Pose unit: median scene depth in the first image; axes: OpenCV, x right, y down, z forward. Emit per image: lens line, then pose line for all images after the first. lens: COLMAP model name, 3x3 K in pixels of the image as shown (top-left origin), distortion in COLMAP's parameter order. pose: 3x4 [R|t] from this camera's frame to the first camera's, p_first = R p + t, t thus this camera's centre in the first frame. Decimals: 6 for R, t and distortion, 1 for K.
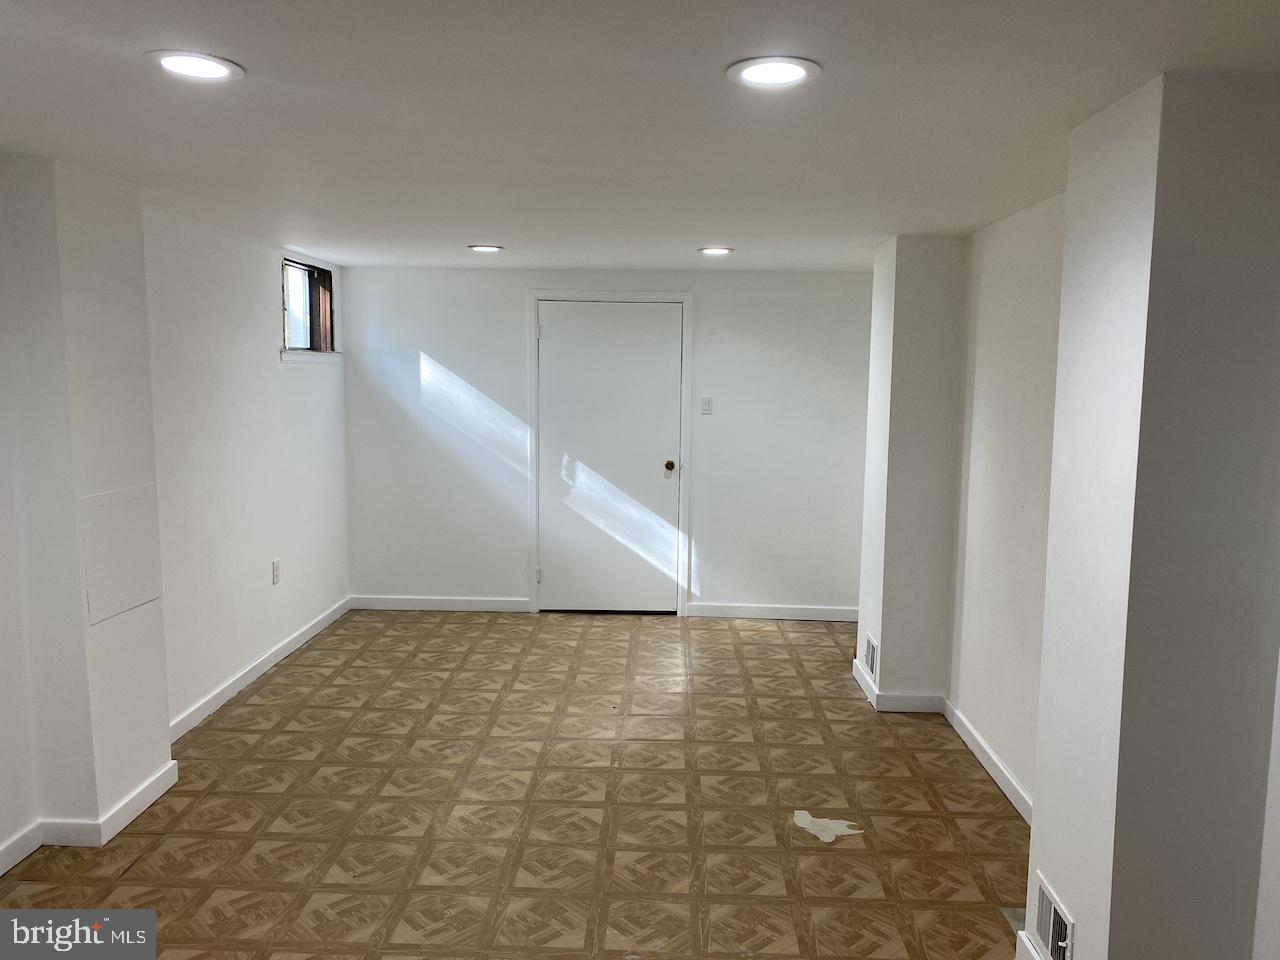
lens RADIAL K [[970.1, 0, 640.1], [0, 970.1, 479.5], [0, 0, 1]] dist [0.050427, -0.038387]
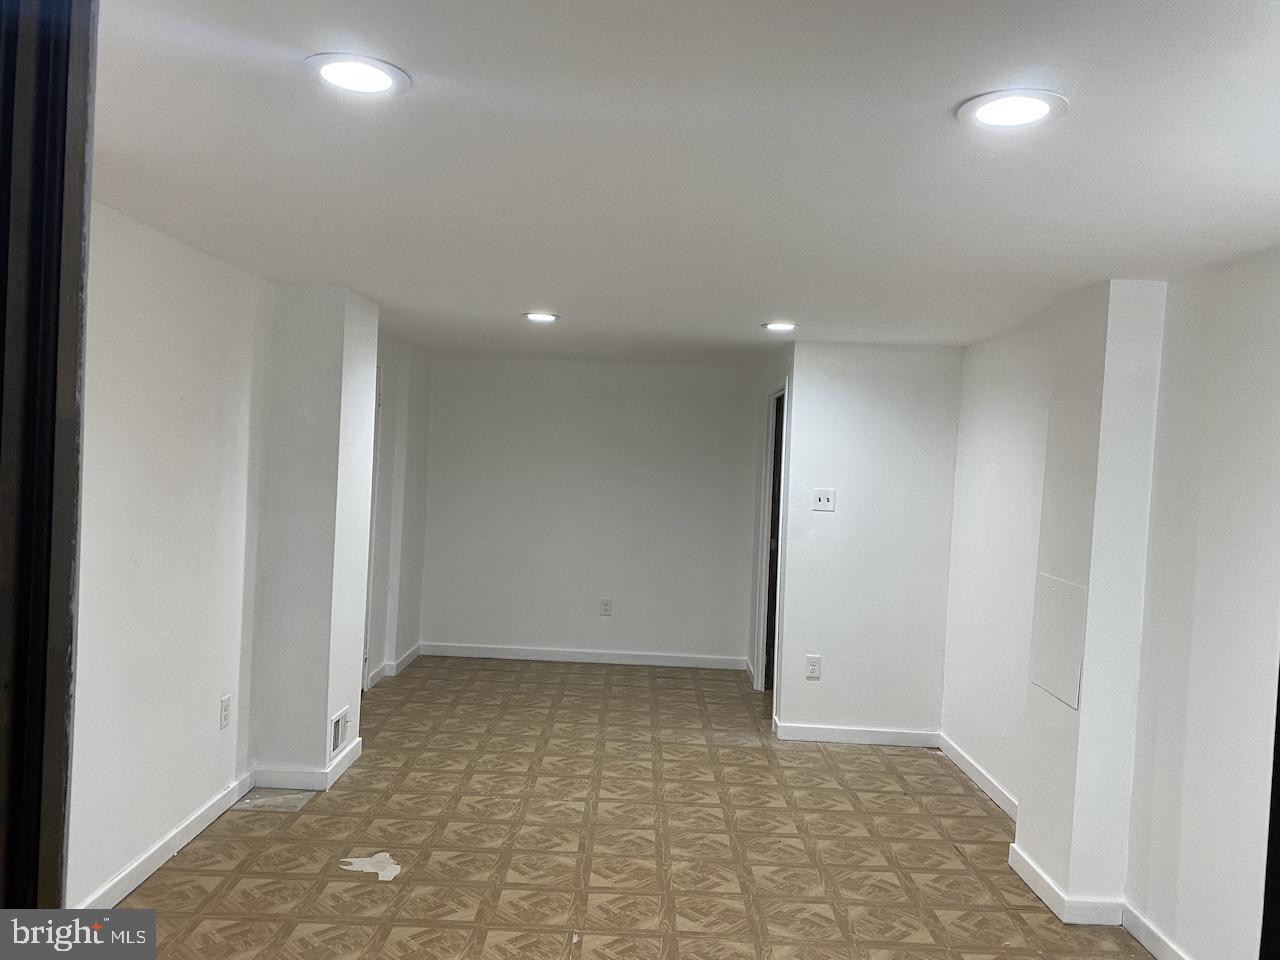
lens RADIAL K [[970.1, 0, 640.6], [0, 970.1, 479.5], [0, 0, 1]] dist [0.050427, -0.038387]
pose [[-0.997710, -0.058373, -0.034163, -0.032313], [-0.062670, 0.987823, 0.142400, -0.210584], [0.025435, 0.144215, -0.989219, 1.946736]]
